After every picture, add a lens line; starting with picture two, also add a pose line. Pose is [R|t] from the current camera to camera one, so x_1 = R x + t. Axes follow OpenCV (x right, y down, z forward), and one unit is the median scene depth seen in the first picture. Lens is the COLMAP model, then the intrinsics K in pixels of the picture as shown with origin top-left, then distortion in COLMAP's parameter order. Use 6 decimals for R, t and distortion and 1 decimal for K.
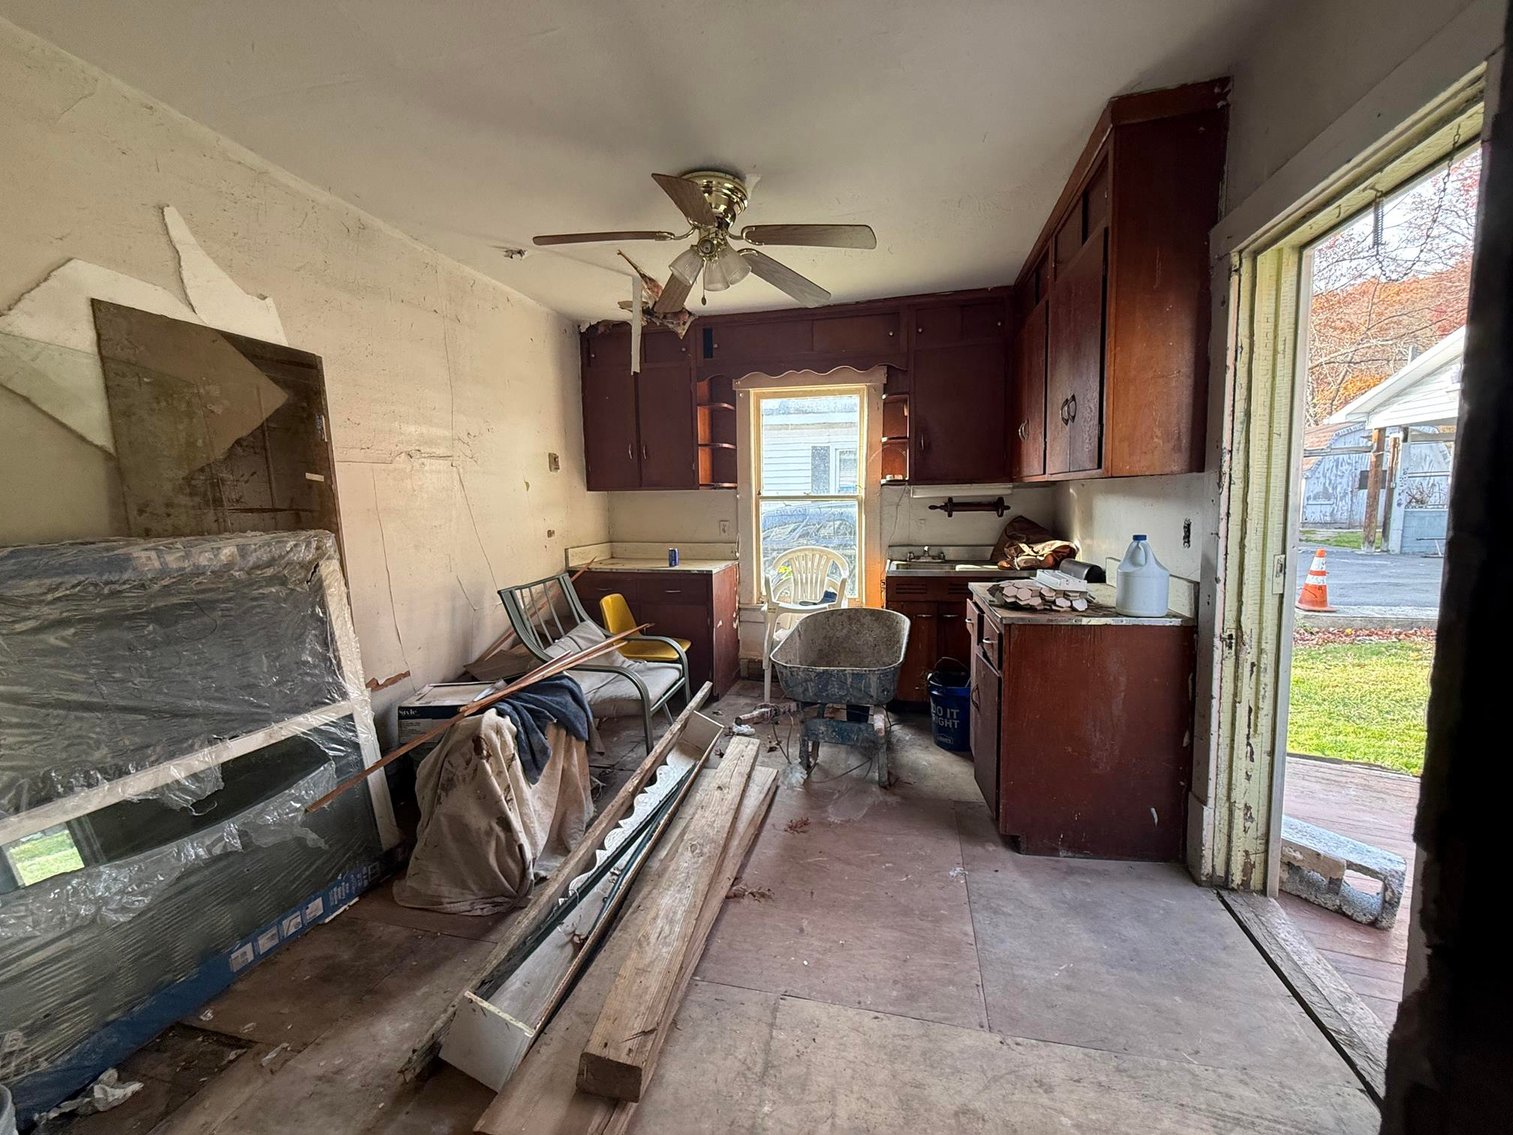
lens RADIAL K [[603.5, 0, 756.5], [0, 603.5, 567.5], [0, 0, 1]] dist [0.001763, 0.000275]
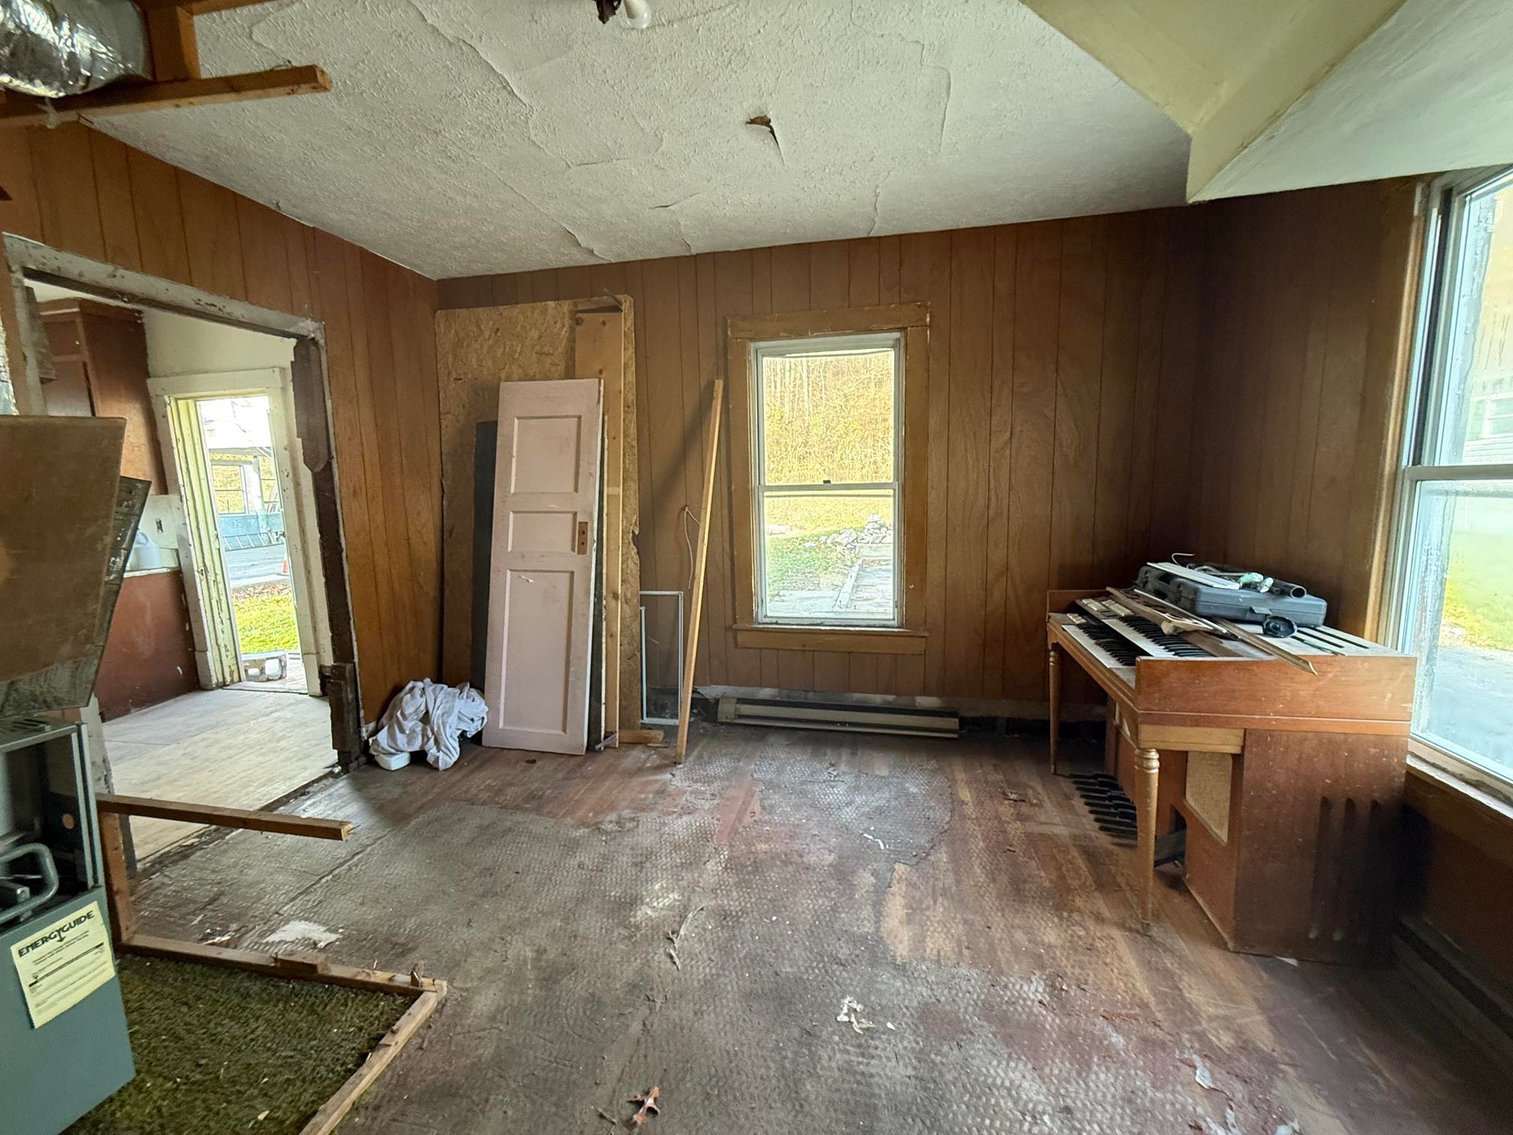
lens RADIAL K [[603.5, 0, 756.5], [0, 603.5, 567.5], [0, 0, 1]] dist [0.001763, 0.000275]
pose [[-0.029222, -0.115688, 0.992856, -1.440937], [0.132465, 0.984071, 0.118563, 0.111638], [-0.990757, 0.134983, -0.013432, -0.957836]]
